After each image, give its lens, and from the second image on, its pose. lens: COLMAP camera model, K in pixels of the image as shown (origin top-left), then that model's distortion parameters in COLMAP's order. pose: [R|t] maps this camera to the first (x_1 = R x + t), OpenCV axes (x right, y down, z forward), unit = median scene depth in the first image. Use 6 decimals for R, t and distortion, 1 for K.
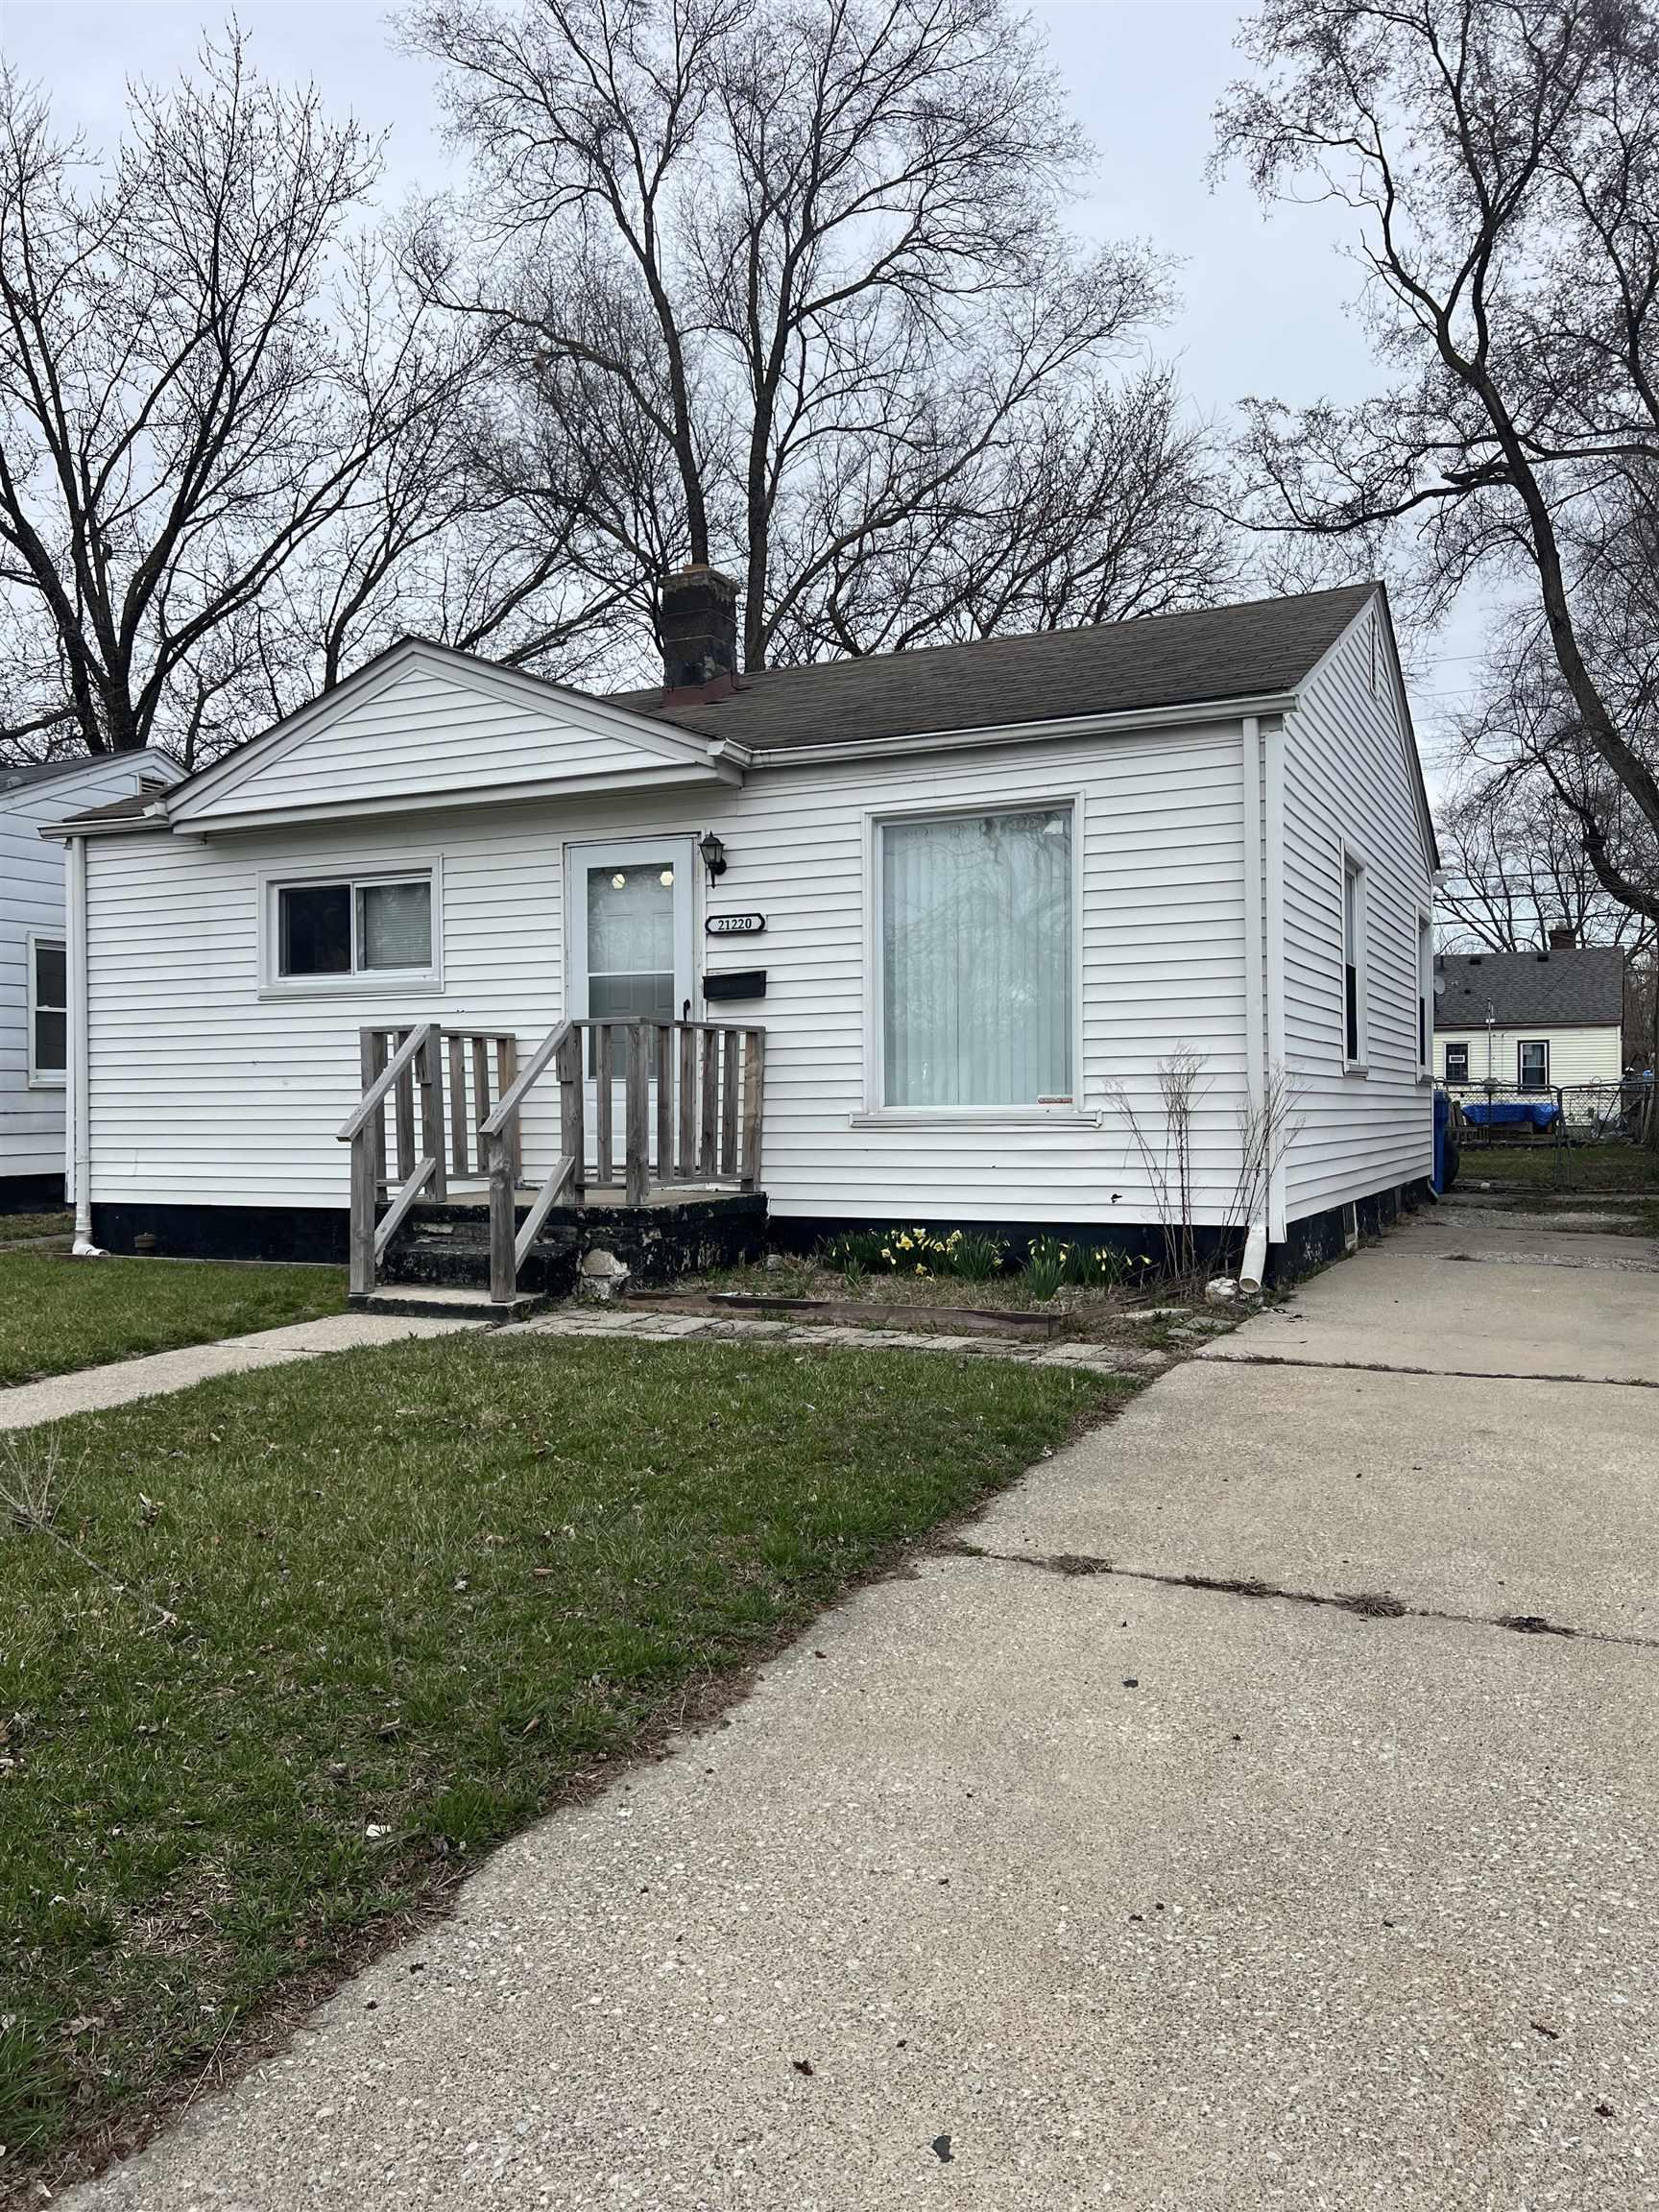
lens RADIAL K [[1683.0, 0, 812.0], [0, 1683.0, 1114.1], [0, 0, 1]] dist [0.061225, -0.000713]
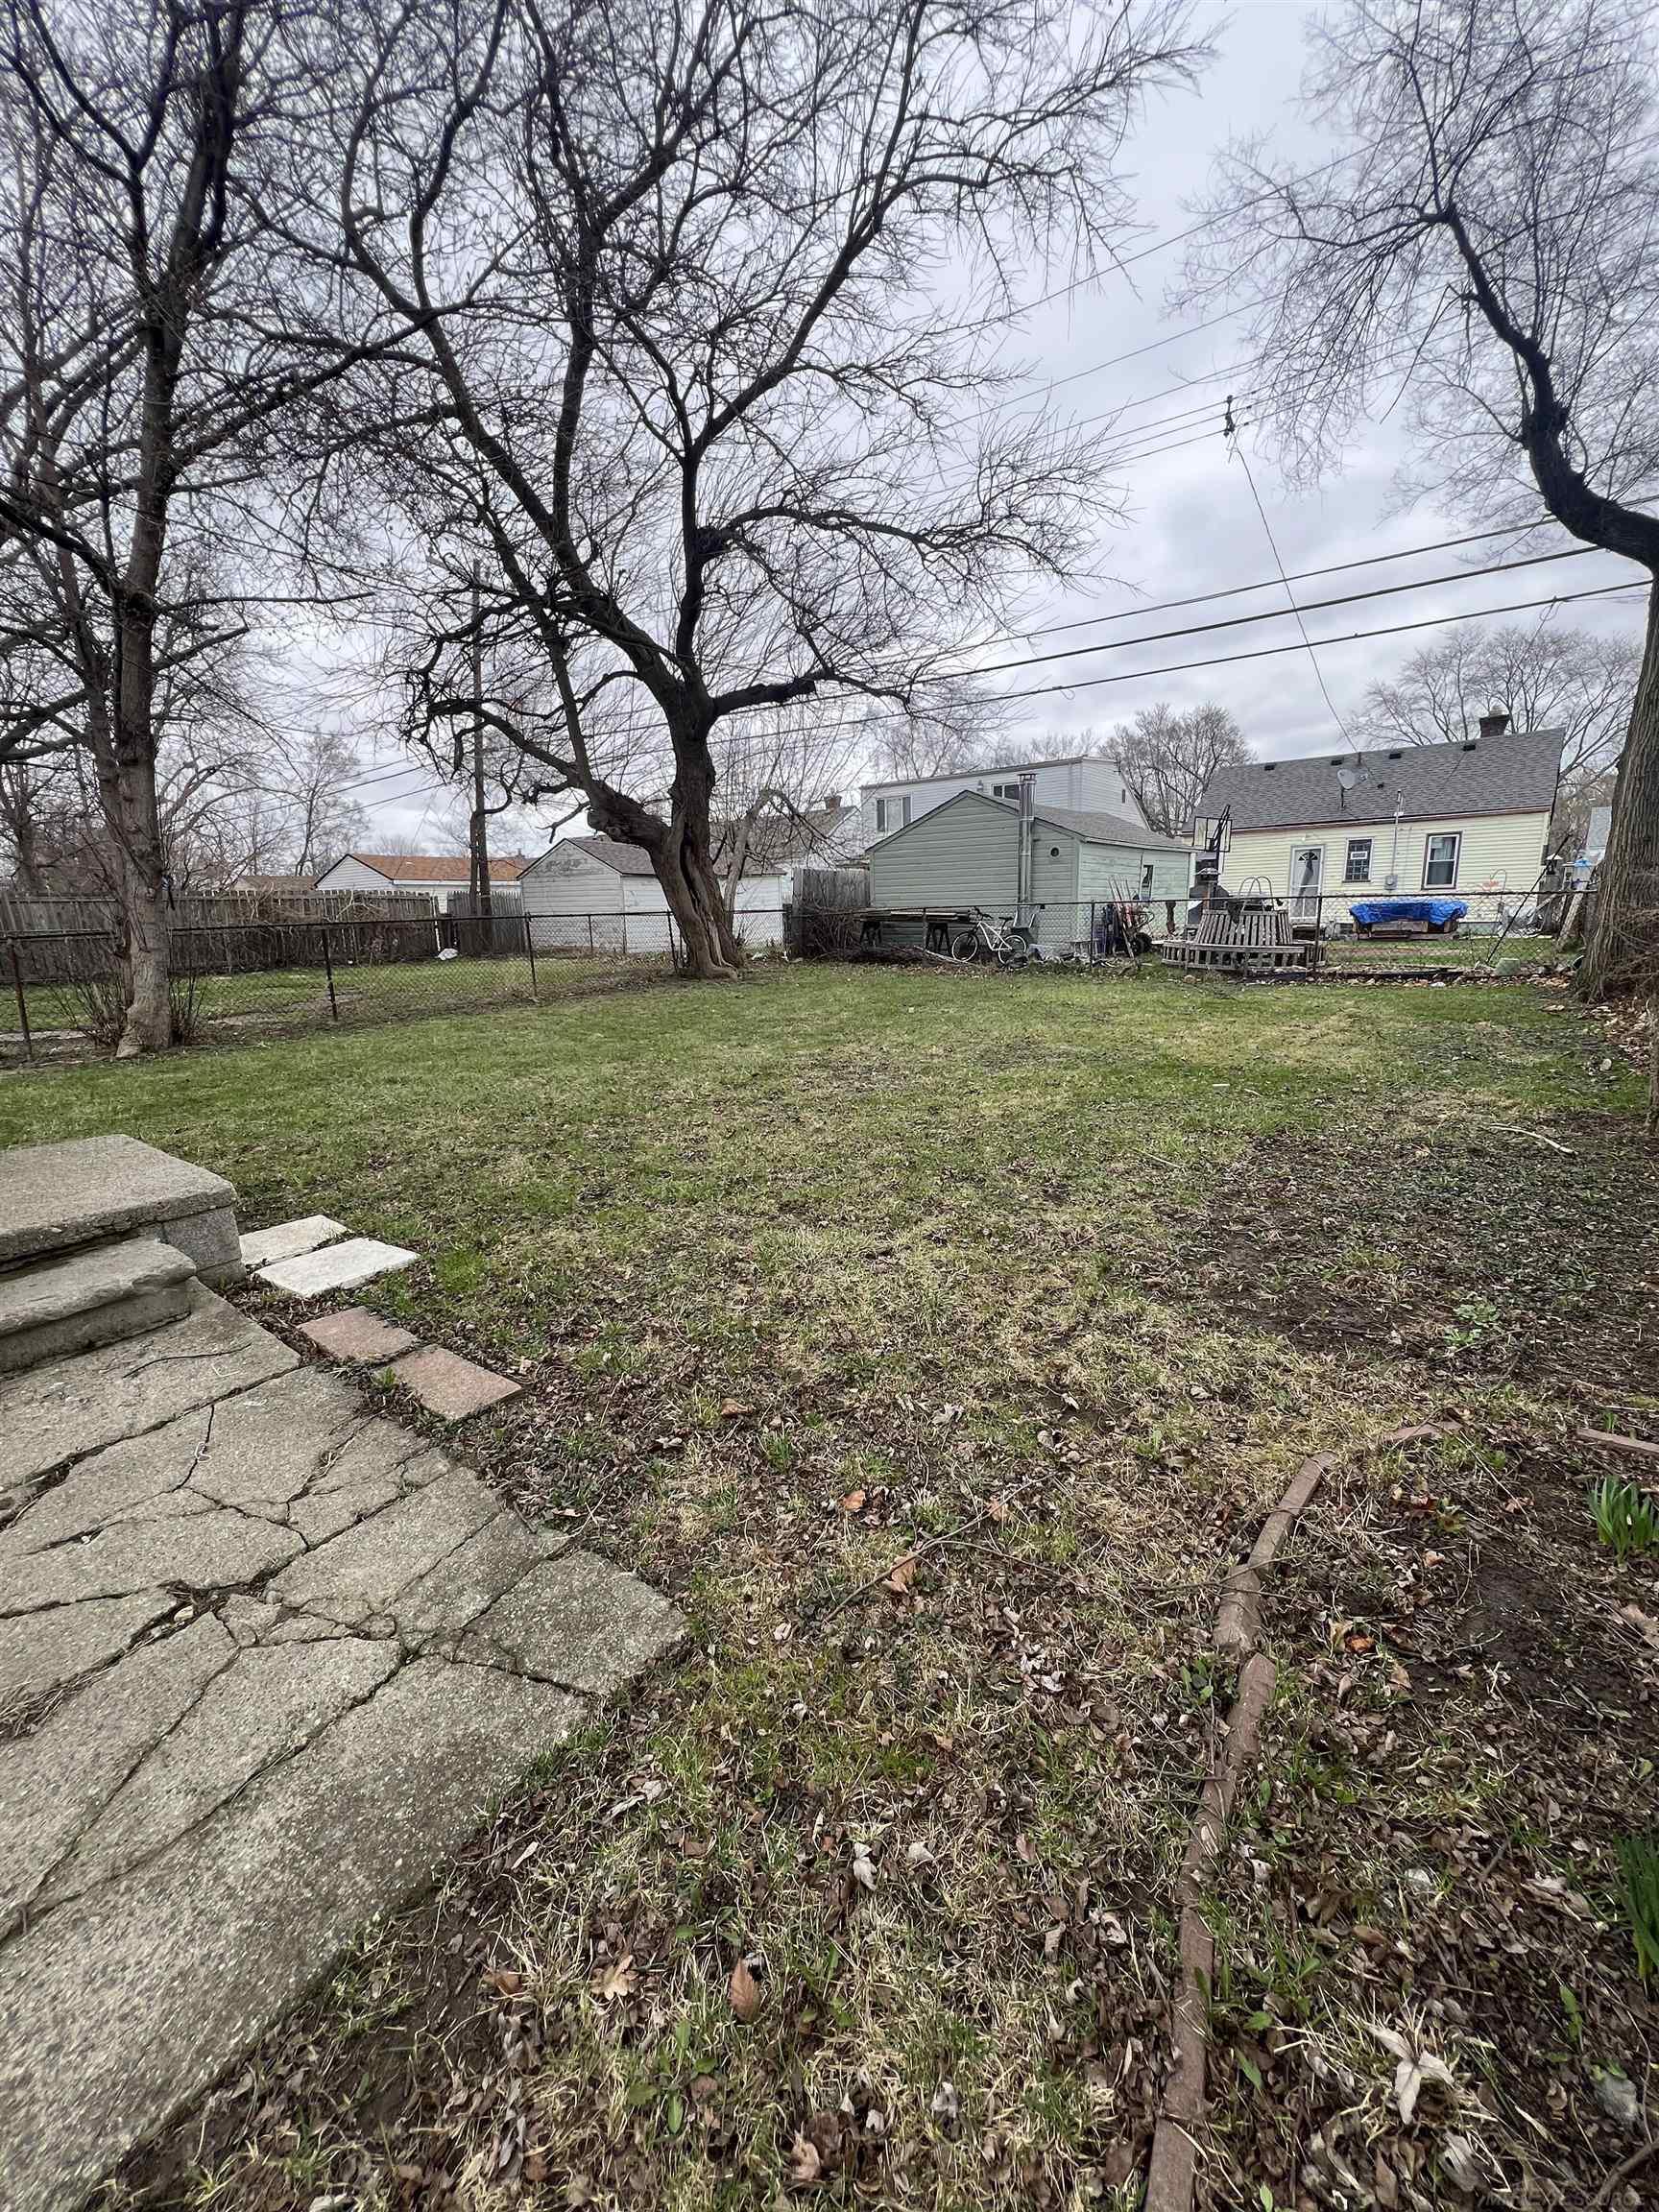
lens RADIAL K [[879.5, 0, 827.3], [0, 879.5, 1092.4], [0, 0, 1]] dist [0.003031, 0.000761]
pose [[0.974571, 0.028990, -0.222195, 0.196492], [0.018123, 0.978150, 0.207107, -0.009064], [0.223344, -0.205868, 0.952752, 0.411791]]
